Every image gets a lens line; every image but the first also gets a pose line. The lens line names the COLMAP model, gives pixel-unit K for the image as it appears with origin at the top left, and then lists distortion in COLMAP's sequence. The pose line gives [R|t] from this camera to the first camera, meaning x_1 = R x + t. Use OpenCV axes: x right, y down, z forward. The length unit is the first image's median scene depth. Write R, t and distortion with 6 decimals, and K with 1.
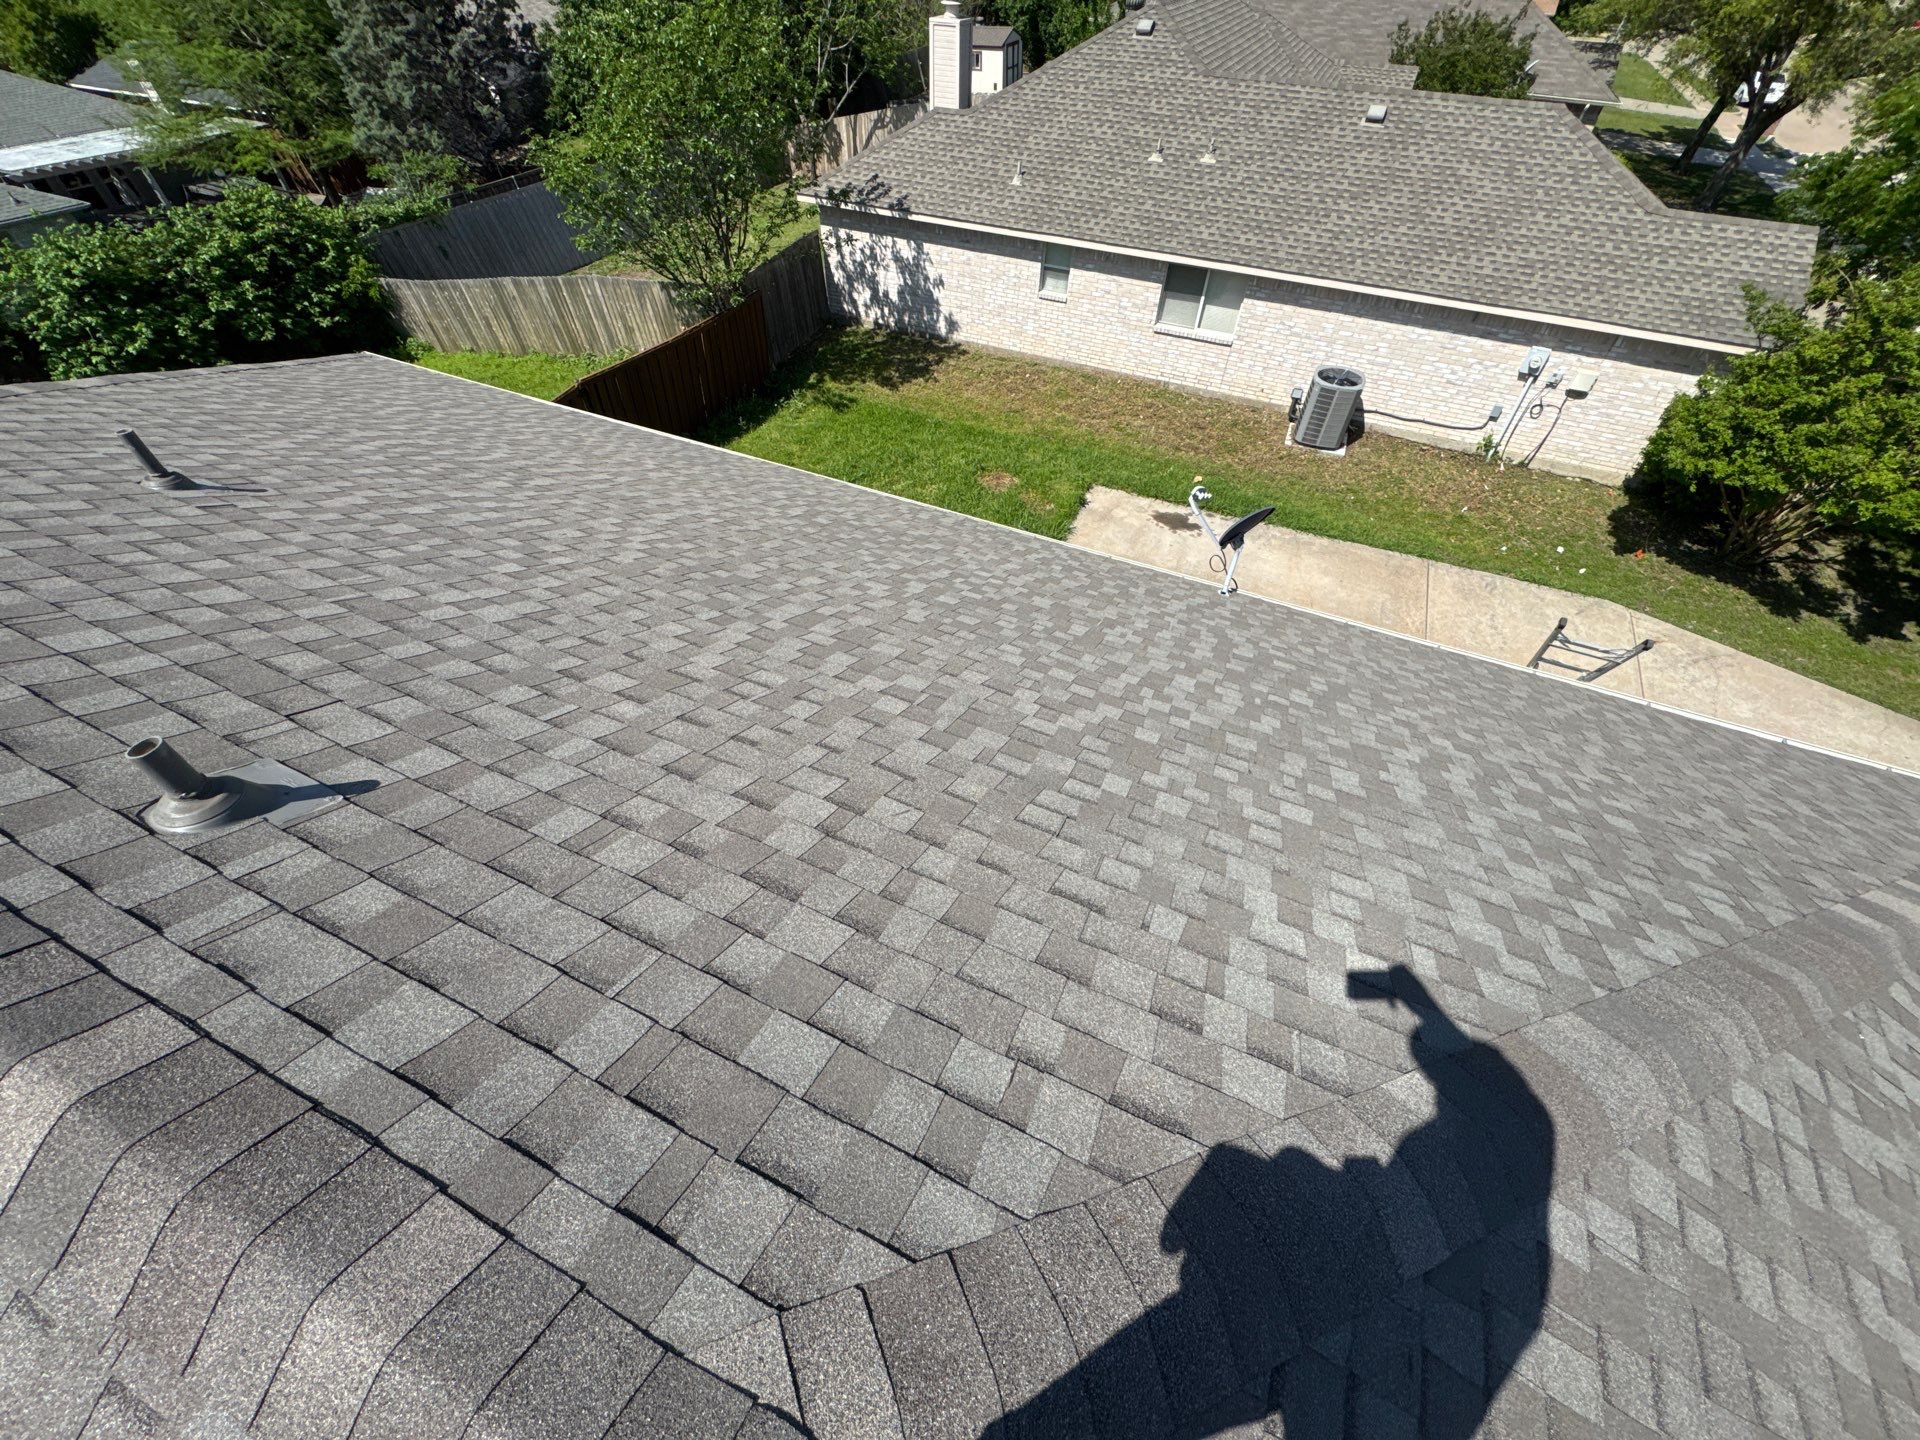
lens RADIAL K [[767.3, 0, 960.0], [0, 767.3, 720.0], [0, 0, 1]] dist [-0.001242, 0.000490]
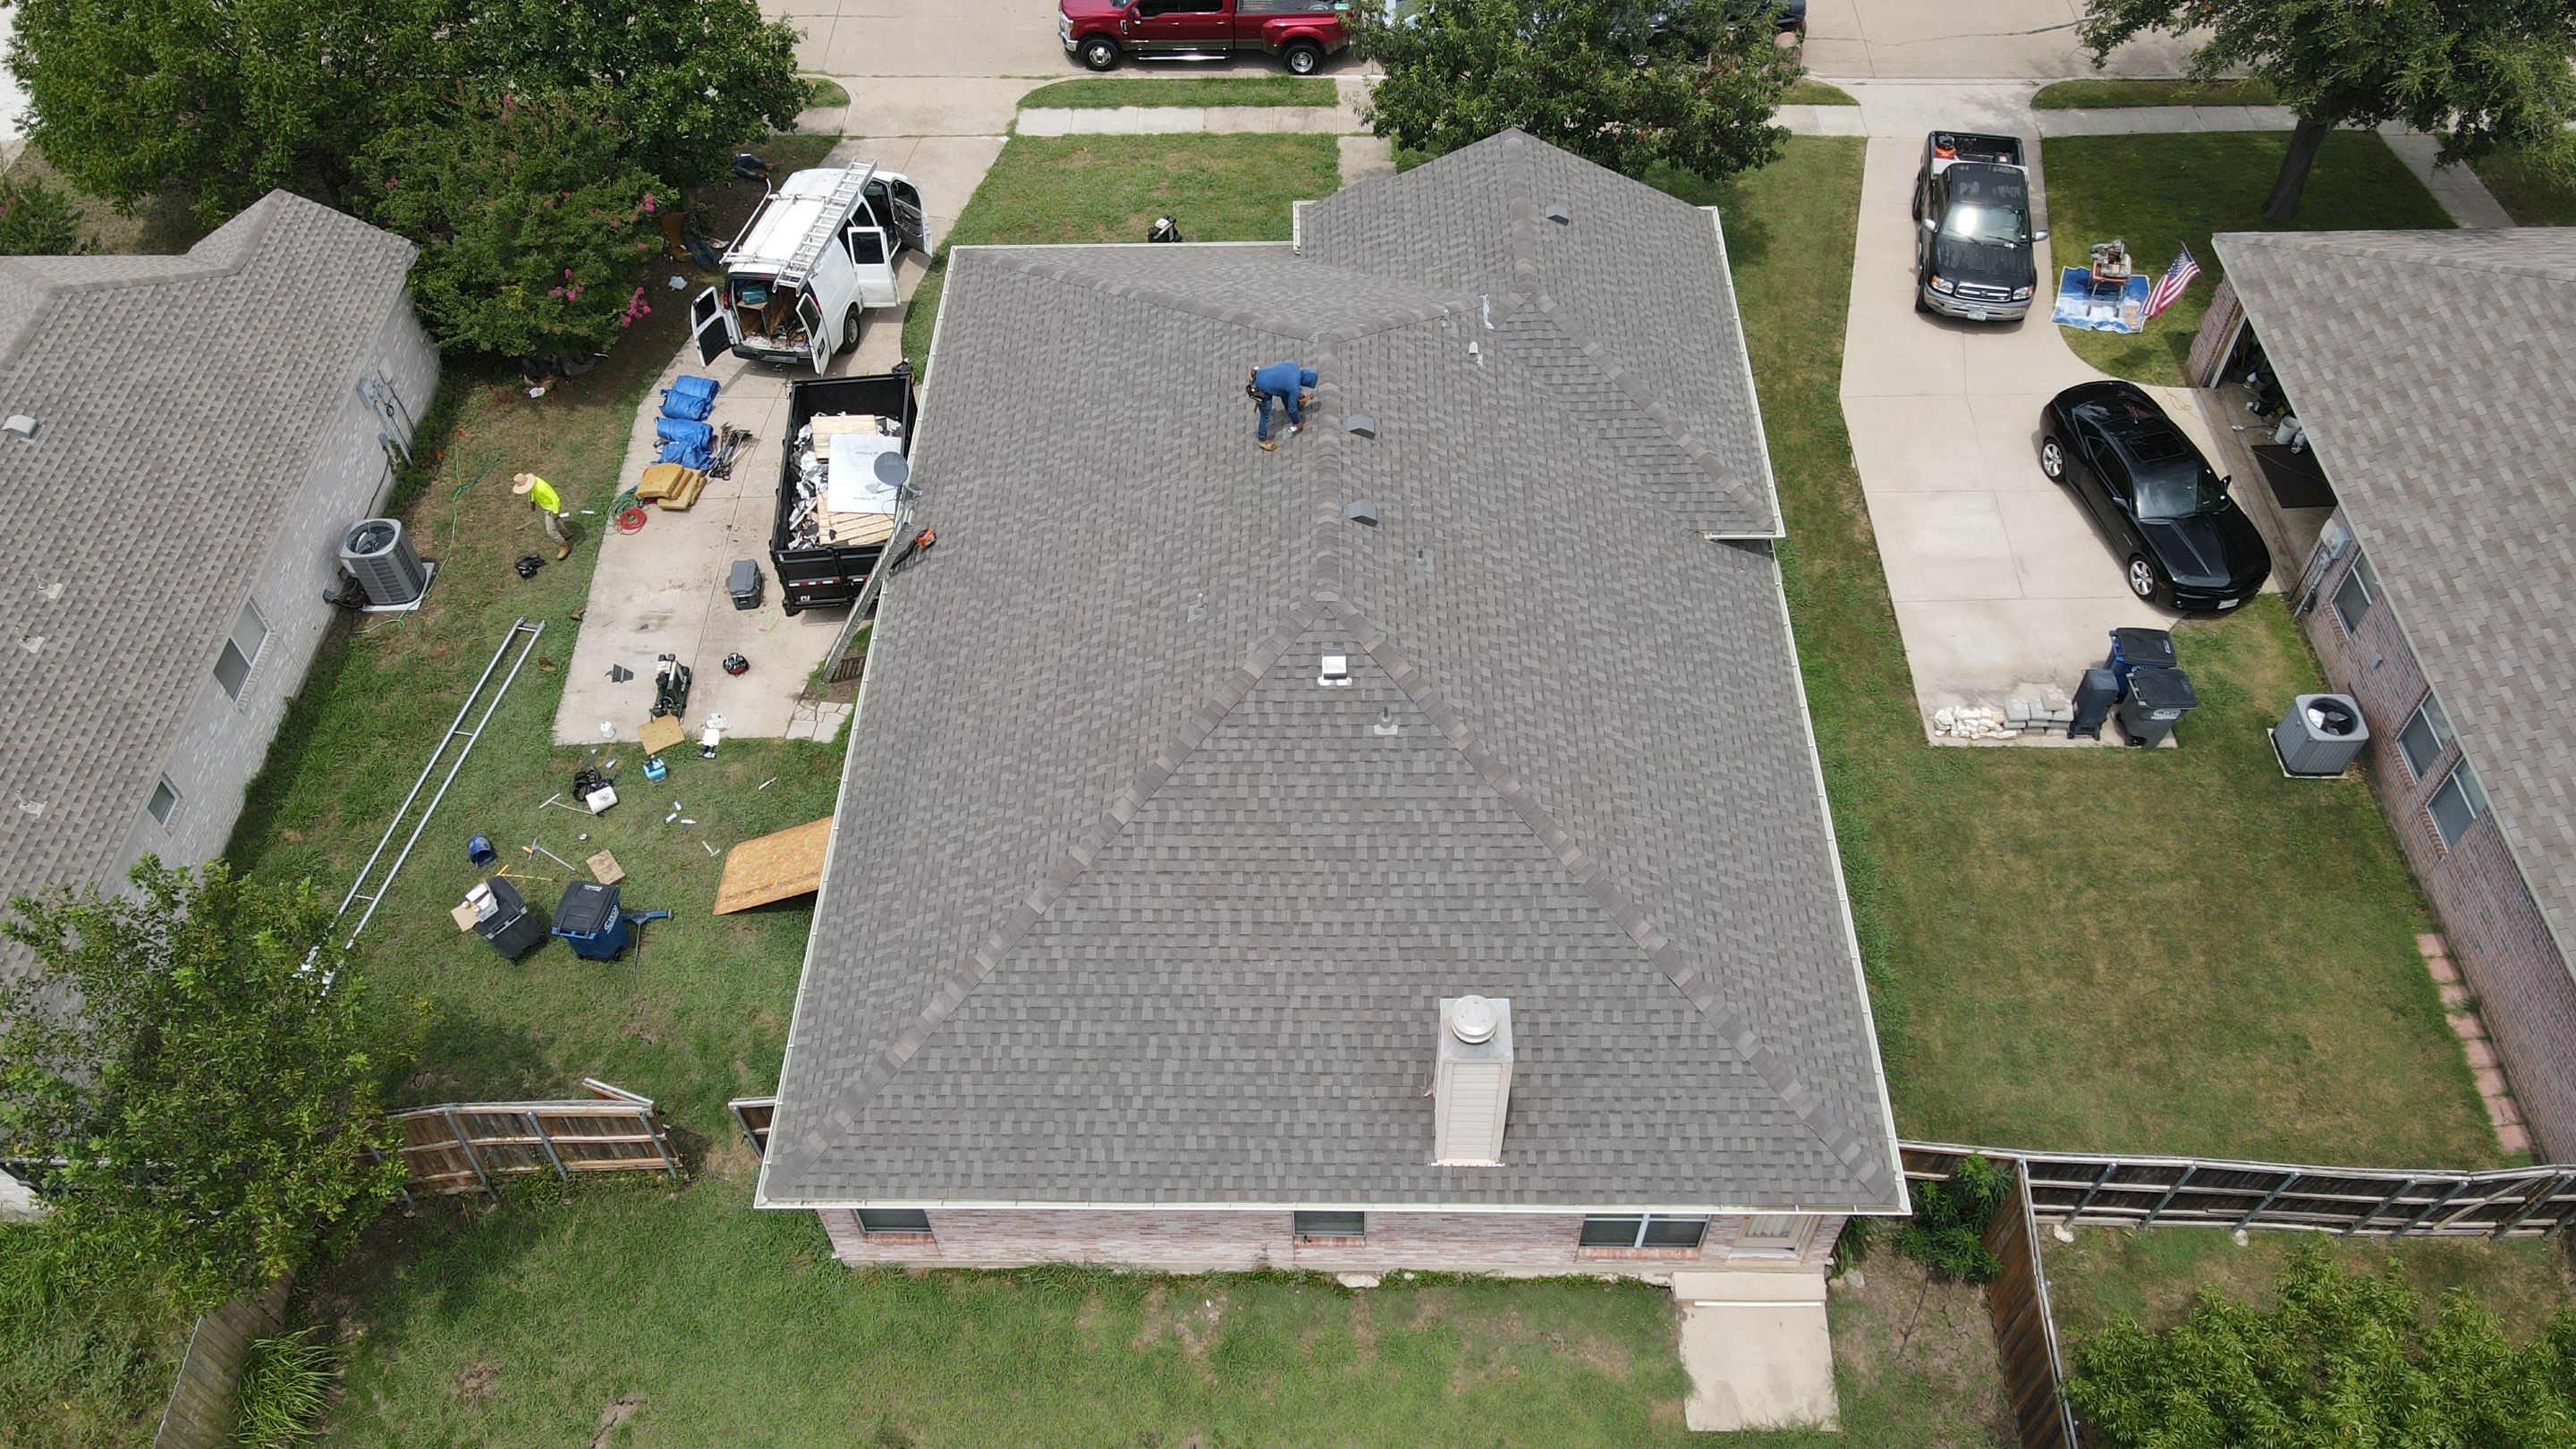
lens RADIAL K [[1885.3, 0, 1286.4], [0, 1885.3, 711.0], [0, 0, 1]] dist [0.004091, -0.003030]
pose [[-0.402698, -0.711403, 0.575969, -6.402775], [0.682820, 0.185580, 0.706623, -5.789428], [-0.609582, 0.677839, 0.411028, -2.059424]]
